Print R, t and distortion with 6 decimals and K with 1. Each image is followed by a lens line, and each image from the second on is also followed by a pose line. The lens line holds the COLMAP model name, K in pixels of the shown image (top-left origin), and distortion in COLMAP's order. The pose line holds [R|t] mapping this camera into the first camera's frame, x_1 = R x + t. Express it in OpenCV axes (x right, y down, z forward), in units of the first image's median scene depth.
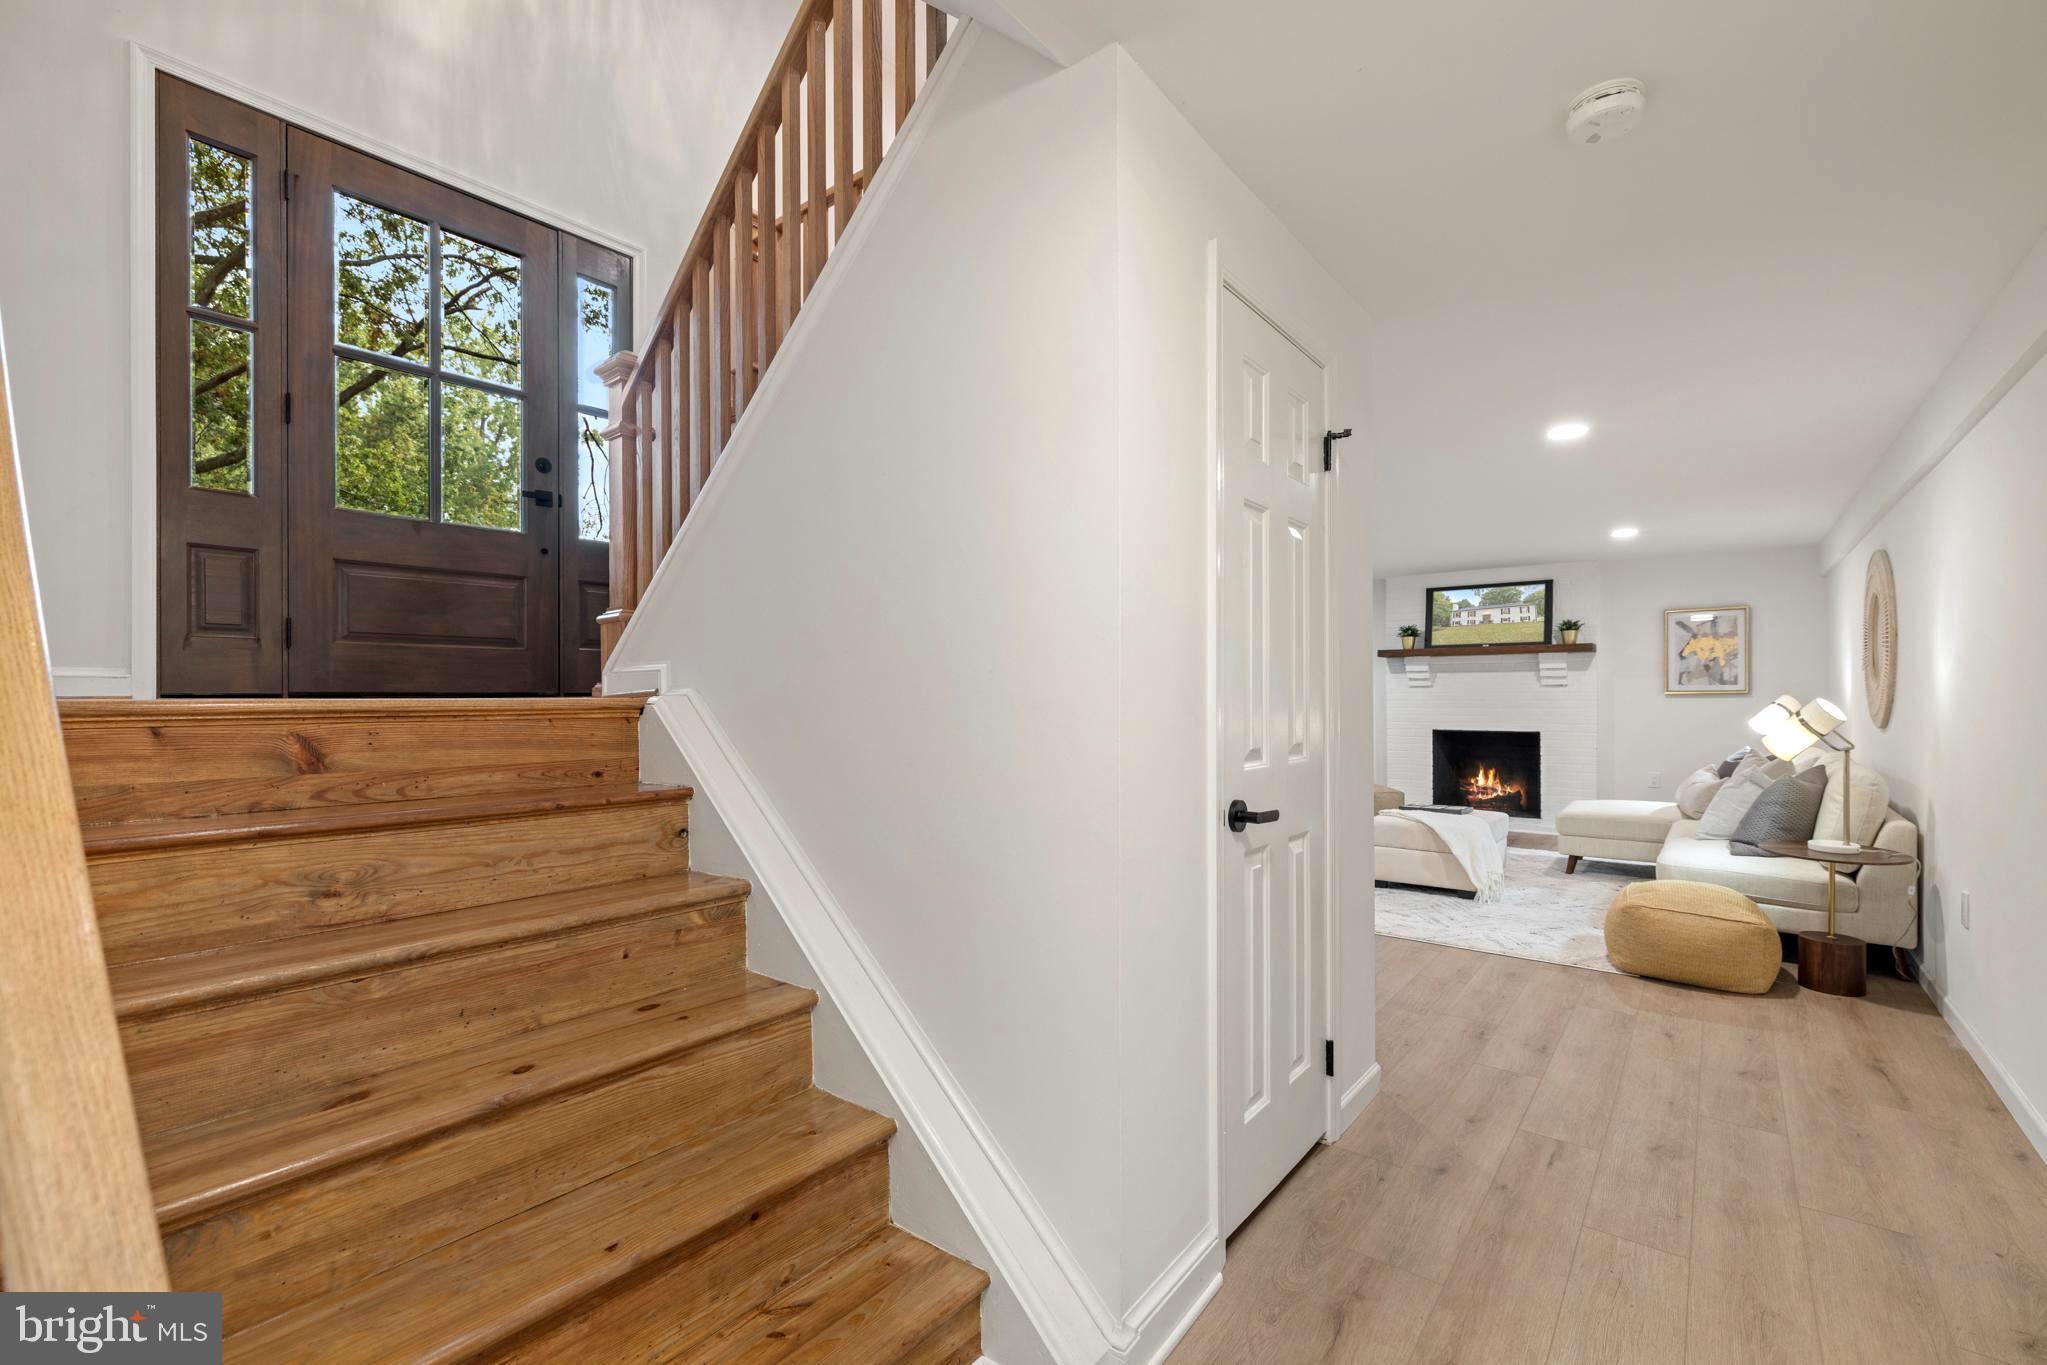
lens RADIAL K [[861.4, 0, 1051.6], [0, 861.4, 709.4], [0, 0, 1]] dist [0.001765, -0.000937]
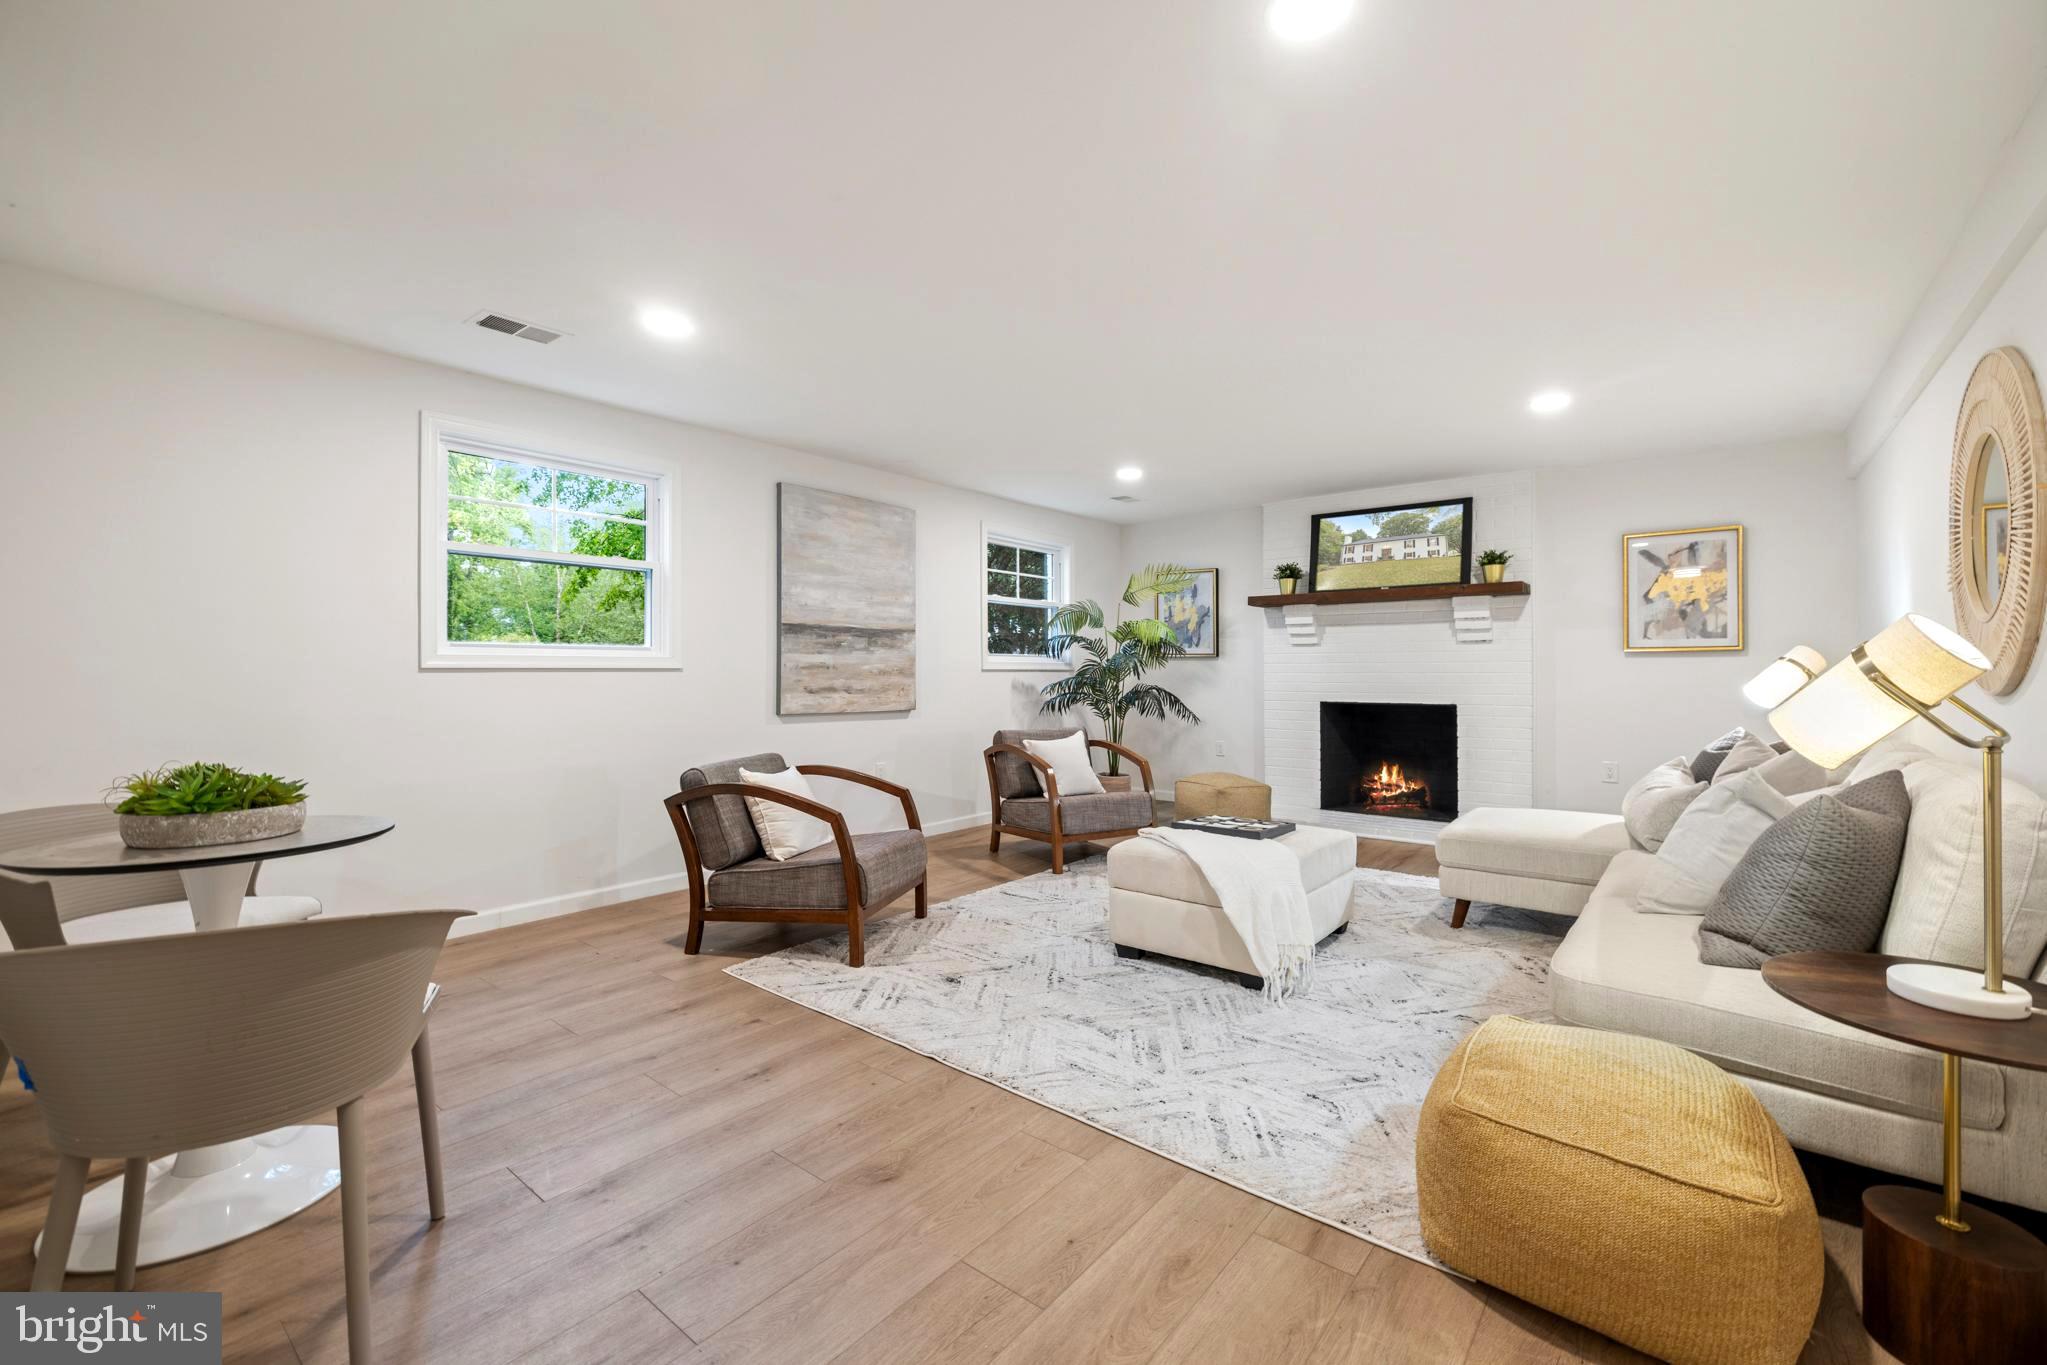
lens RADIAL K [[861.4, 0, 1019.9], [0, 861.4, 674.0], [0, 0, 1]] dist [0.001765, -0.000937]
pose [[0.999784, 0.001516, -0.020728, 0.231206], [-0.001740, 0.999941, -0.010760, 0.009203], [0.020711, 0.010794, 0.999727, 0.282499]]
